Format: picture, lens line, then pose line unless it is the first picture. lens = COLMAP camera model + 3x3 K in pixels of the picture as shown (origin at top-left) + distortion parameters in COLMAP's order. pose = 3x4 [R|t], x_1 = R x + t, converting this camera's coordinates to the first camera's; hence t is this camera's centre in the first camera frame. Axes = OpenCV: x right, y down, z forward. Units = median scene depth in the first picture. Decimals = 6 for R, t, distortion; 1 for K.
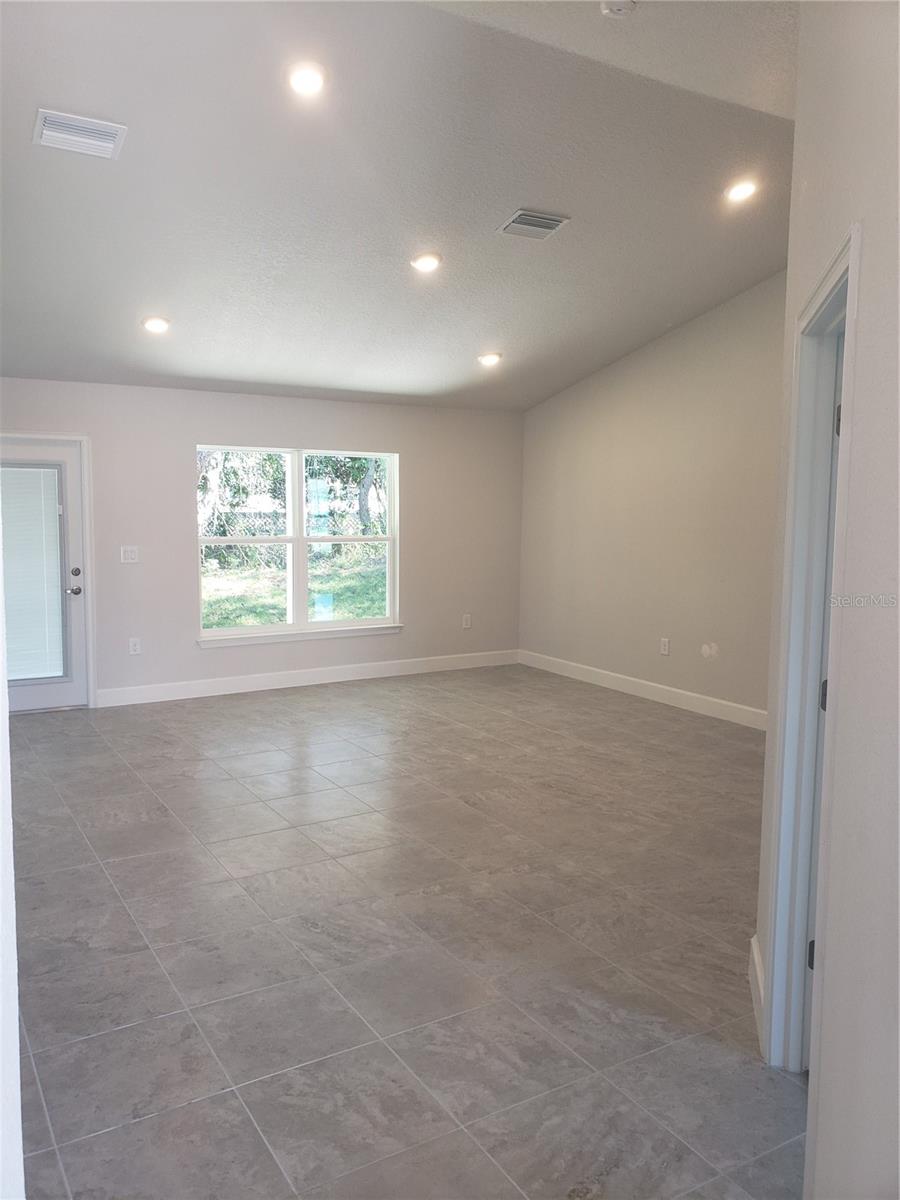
lens RADIAL K [[945.2, 0, 450.0], [0, 945.2, 600.0], [0, 0, 1]] dist [0.027887, 0.004239]
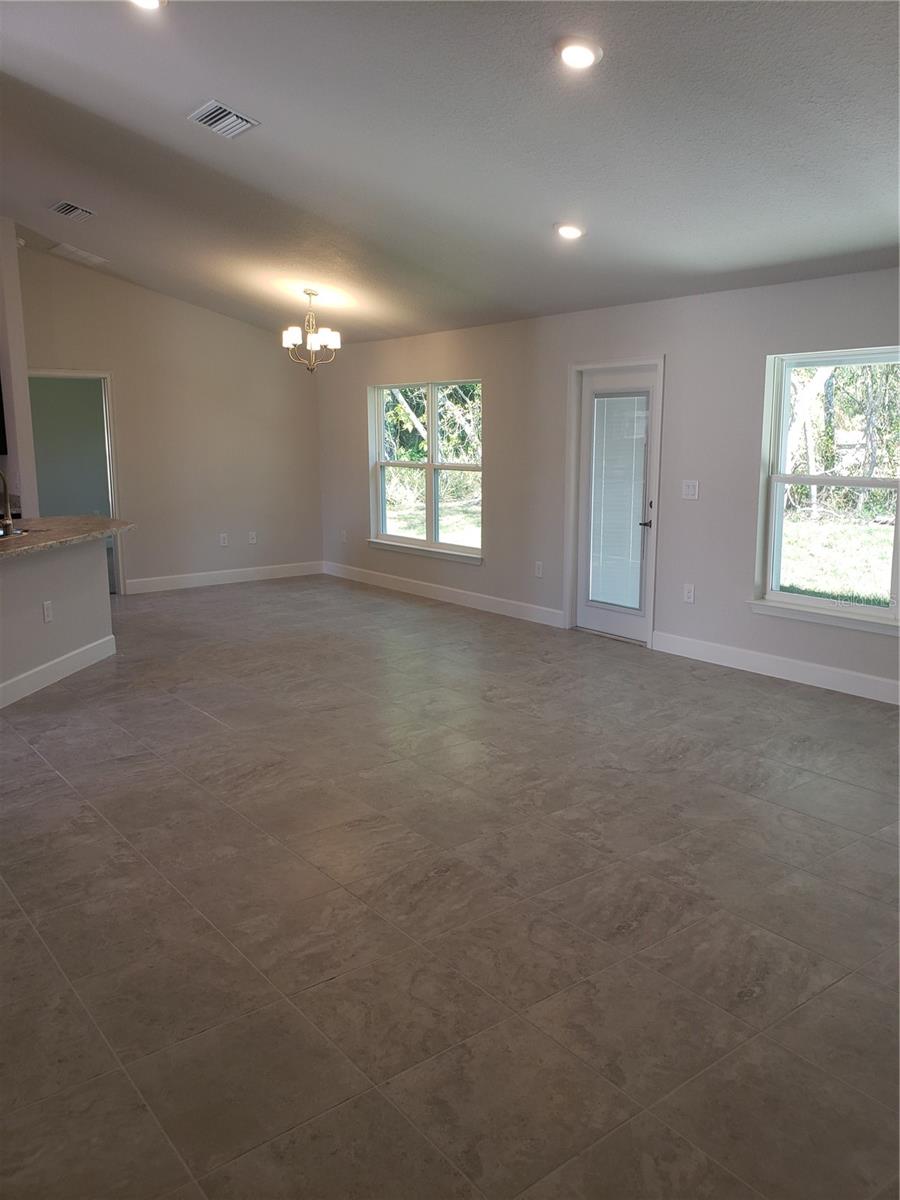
lens RADIAL K [[945.2, 0, 450.0], [0, 945.2, 600.0], [0, 0, 1]] dist [0.027887, 0.004239]
pose [[0.113616, 0.172134, -0.978499, 0.642277], [-0.104879, 0.981452, 0.160475, -0.080363], [0.987974, 0.084391, 0.129562, 0.821783]]
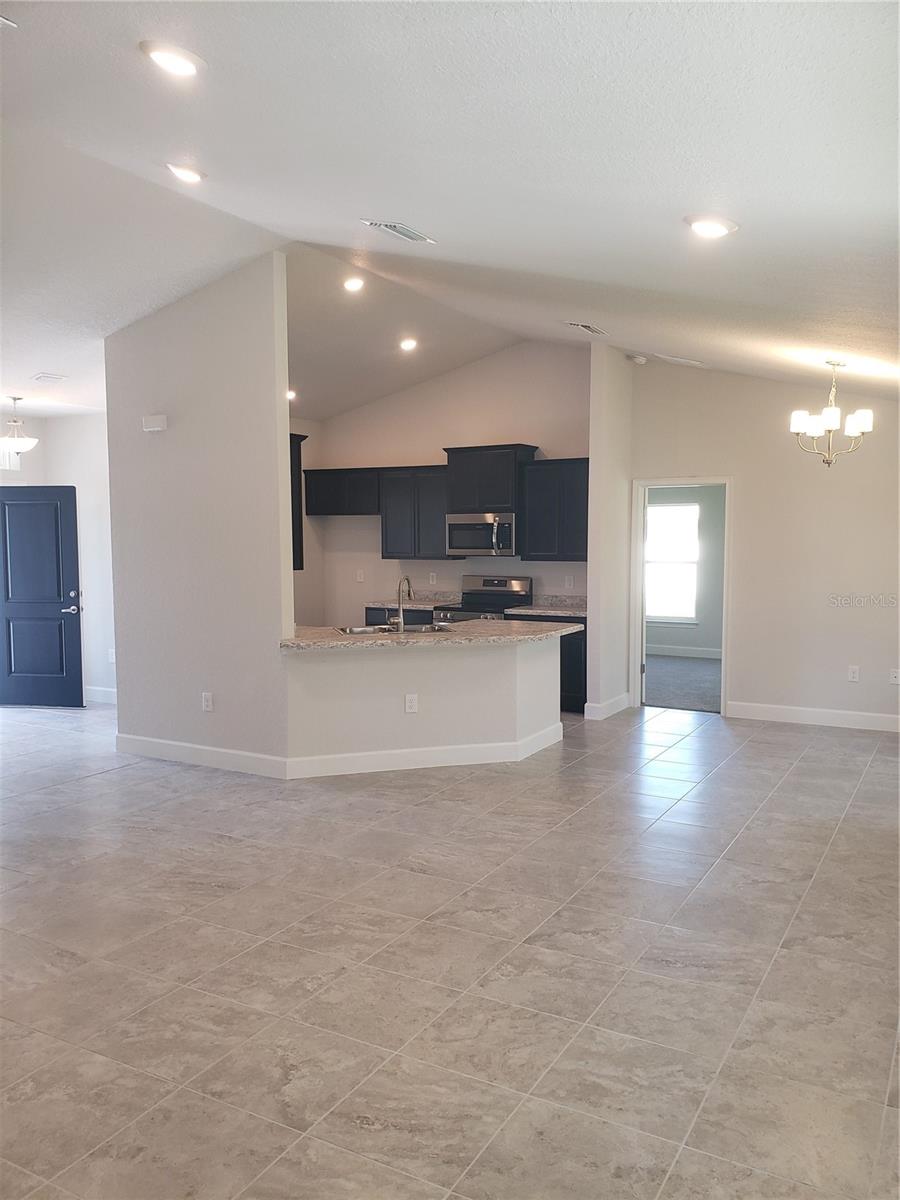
lens RADIAL K [[945.2, 0, 450.0], [0, 945.2, 600.0], [0, 0, 1]] dist [0.027887, 0.004239]
pose [[-0.871209, 0.040381, -0.489248, 0.102741], [-0.052814, 0.983117, 0.175189, -0.179192], [0.488062, 0.178466, -0.854368, 1.486370]]
